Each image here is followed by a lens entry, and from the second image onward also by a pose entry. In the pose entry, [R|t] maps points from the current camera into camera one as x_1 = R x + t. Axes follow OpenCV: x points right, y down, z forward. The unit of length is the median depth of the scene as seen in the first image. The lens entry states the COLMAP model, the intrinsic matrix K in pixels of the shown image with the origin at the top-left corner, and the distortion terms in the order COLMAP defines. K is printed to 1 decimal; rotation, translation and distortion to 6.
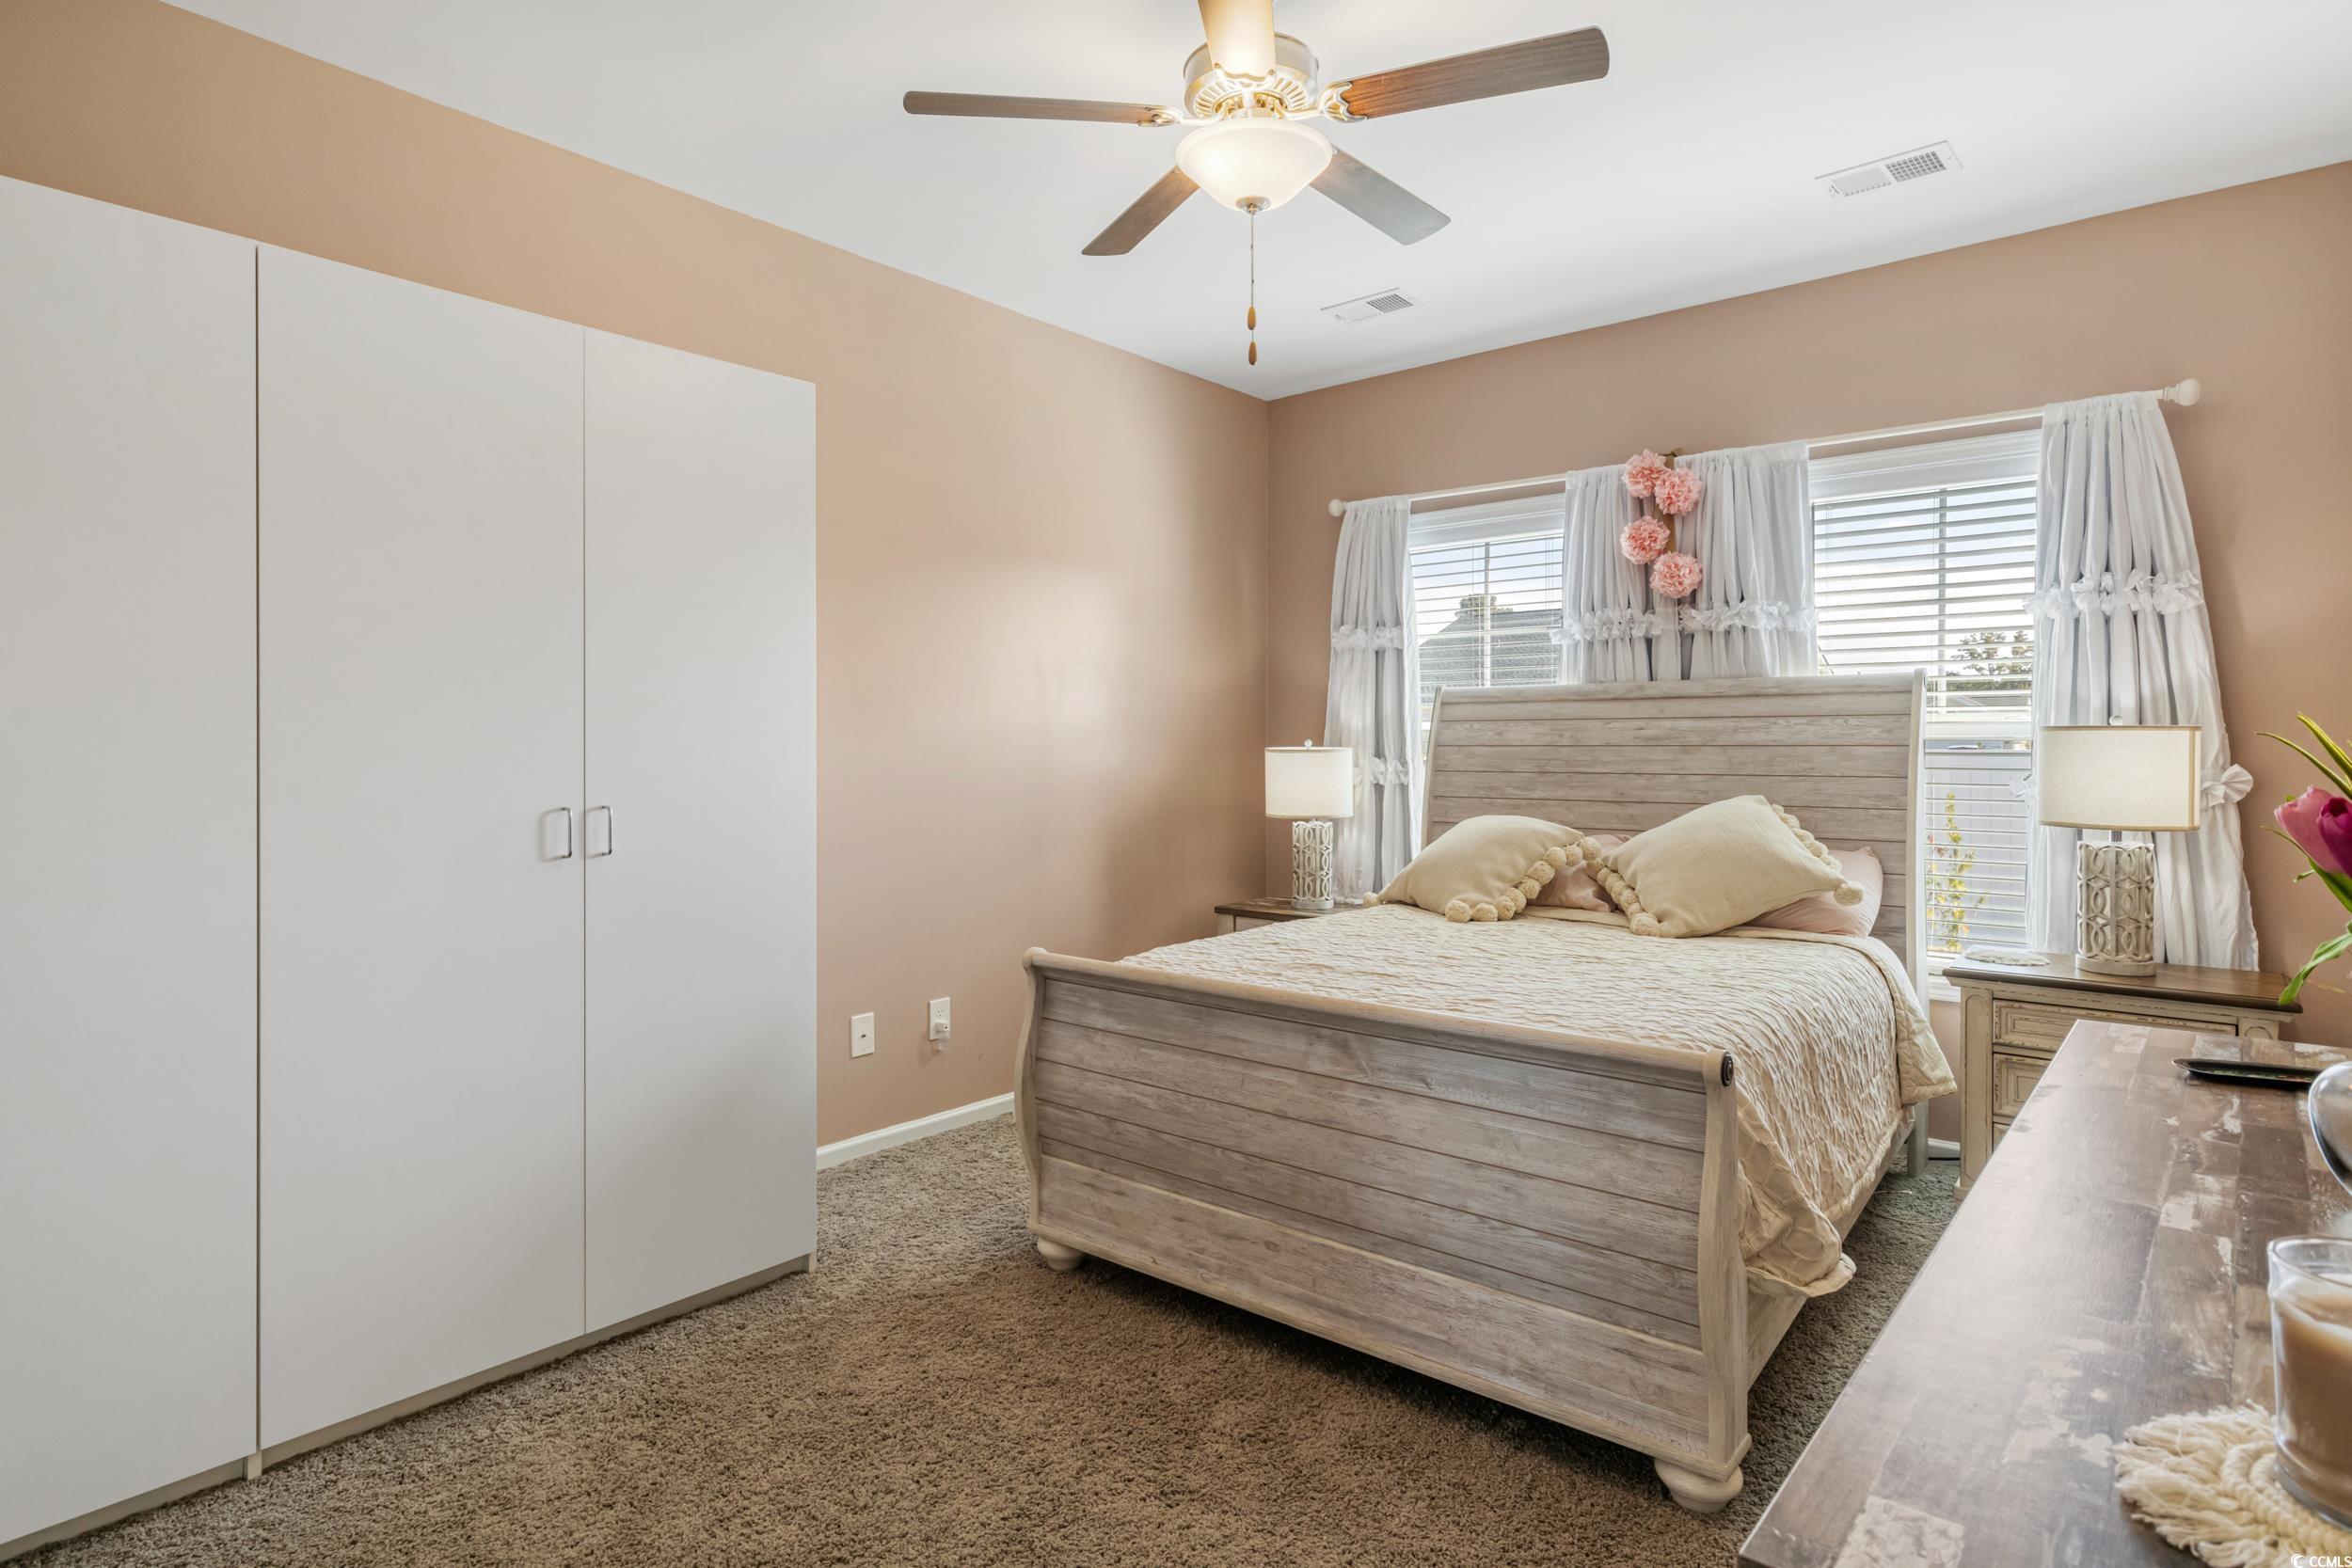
lens RADIAL K [[1249.0, 0, 1237.0], [0, 1249.0, 783.8], [0, 0, 1]] dist [0.001542, 0.001440]
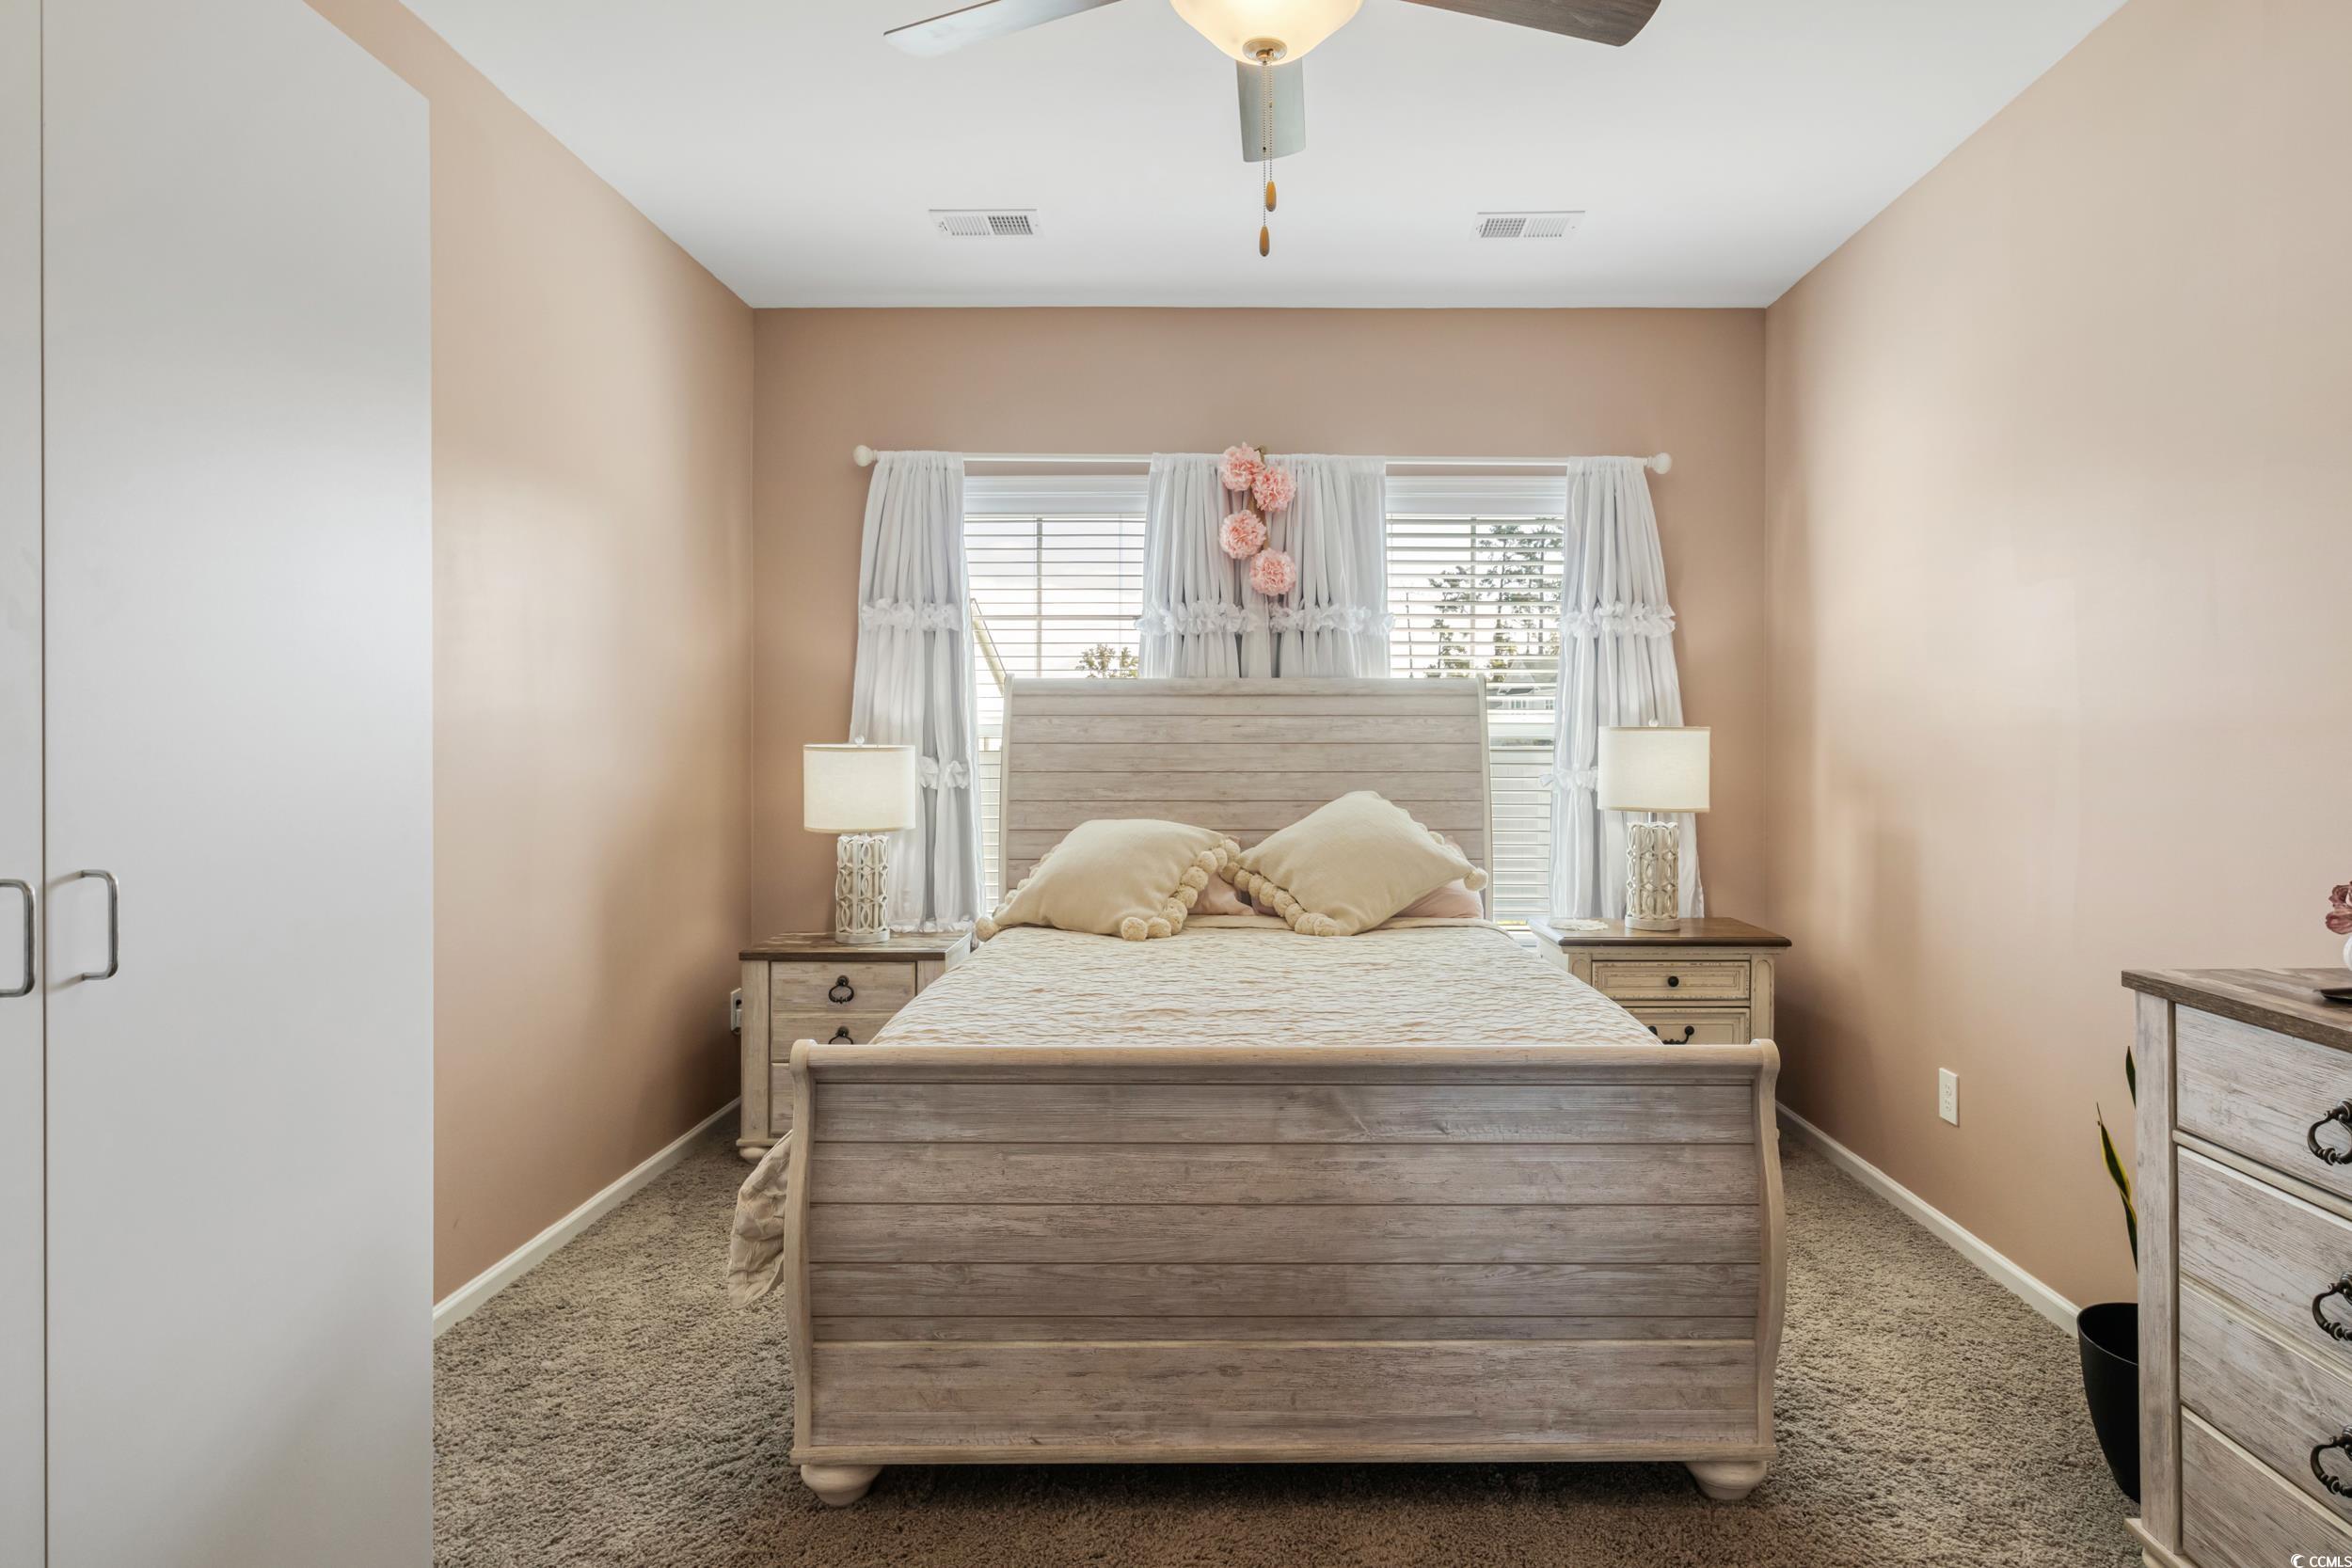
lens RADIAL K [[1249.0, 0, 1169.8], [0, 1249.0, 776.5], [0, 0, 1]] dist [0.001542, 0.001440]
pose [[0.774711, -0.015216, 0.632132, -0.410942], [0.018051, 0.999835, 0.001944, -0.008799], [-0.632057, 0.009905, 0.774858, 0.332048]]
